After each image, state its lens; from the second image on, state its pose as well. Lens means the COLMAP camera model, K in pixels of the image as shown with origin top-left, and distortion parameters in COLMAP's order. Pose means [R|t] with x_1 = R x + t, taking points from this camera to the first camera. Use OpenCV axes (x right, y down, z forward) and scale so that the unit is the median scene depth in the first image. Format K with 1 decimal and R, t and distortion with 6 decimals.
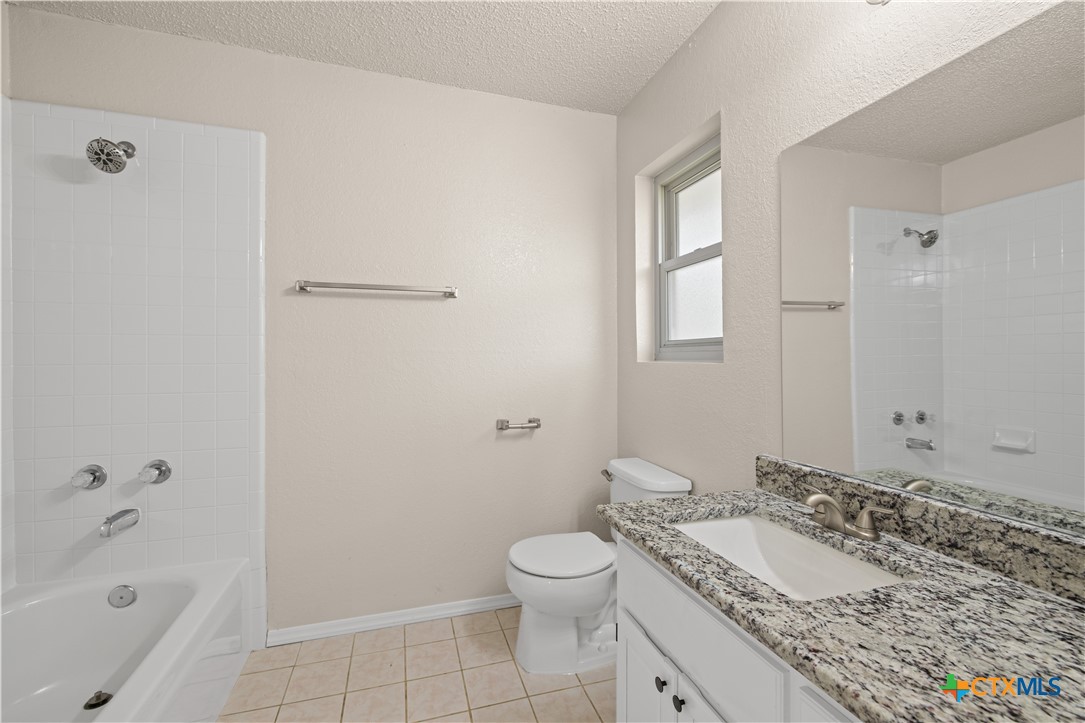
lens RADIAL K [[458.4, 0, 540.5], [0, 458.4, 353.5], [0, 0, 1]] dist [0.012076, -0.000633]
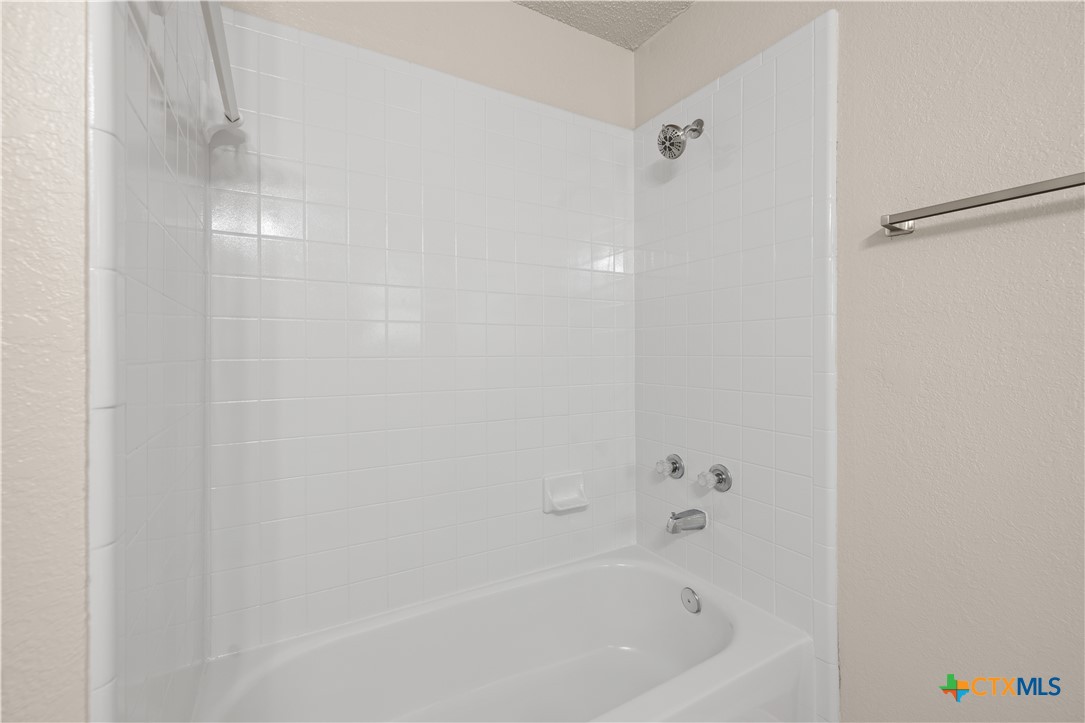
lens RADIAL K [[458.4, 0, 538.6], [0, 458.4, 351.7], [0, 0, 1]] dist [0.012076, -0.000633]
pose [[0.215155, 0.005260, -0.976566, -0.048461], [0.019007, 0.999774, 0.009573, -0.000589], [0.976395, -0.020621, 0.215007, 0.482626]]
